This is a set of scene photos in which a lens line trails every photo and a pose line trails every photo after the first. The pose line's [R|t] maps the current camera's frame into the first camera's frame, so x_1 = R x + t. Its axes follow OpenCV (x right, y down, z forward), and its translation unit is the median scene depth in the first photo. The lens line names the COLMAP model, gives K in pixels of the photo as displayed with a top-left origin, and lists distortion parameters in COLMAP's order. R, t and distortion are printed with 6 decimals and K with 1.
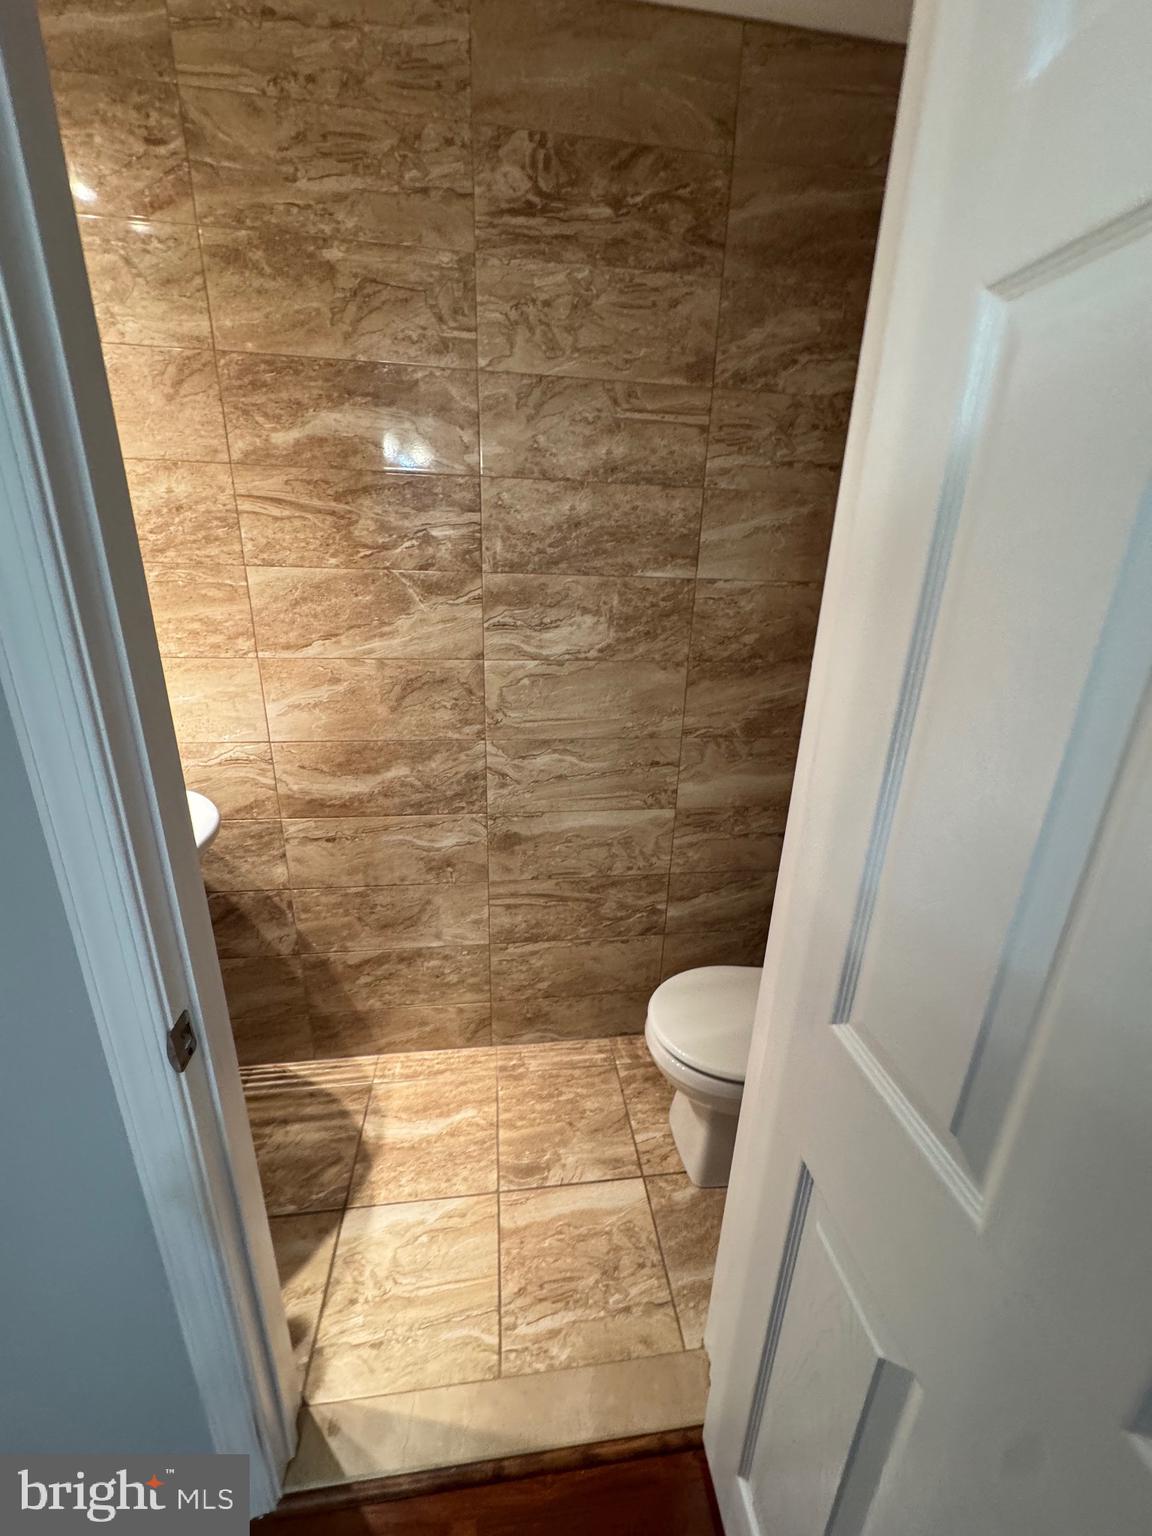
lens RADIAL K [[612.2, 0, 576.0], [0, 612.2, 768.0], [0, 0, 1]] dist [-0.002836, 0.000074]
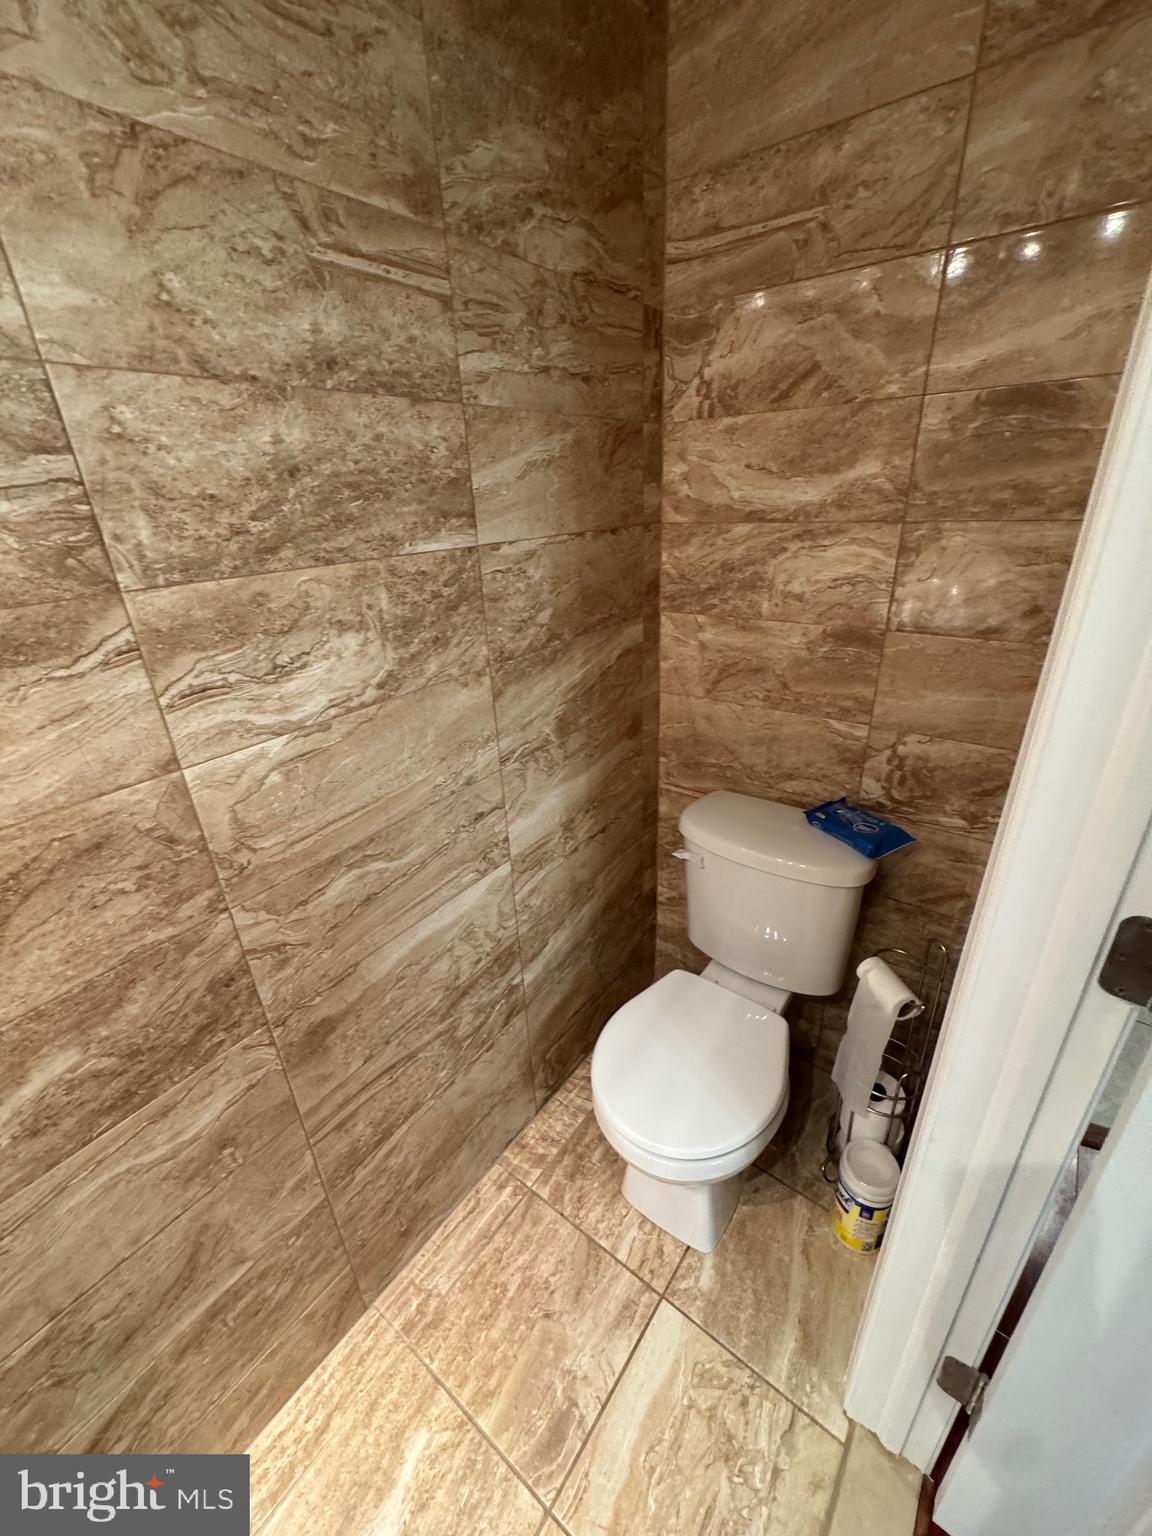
lens RADIAL K [[612.2, 0, 576.0], [0, 612.2, 768.0], [0, 0, 1]] dist [-0.002836, 0.000074]
pose [[0.704505, -0.349715, 0.617553, -0.232132], [0.296186, 0.935642, 0.191957, -0.180723], [-0.644939, 0.047675, 0.762746, 0.435861]]
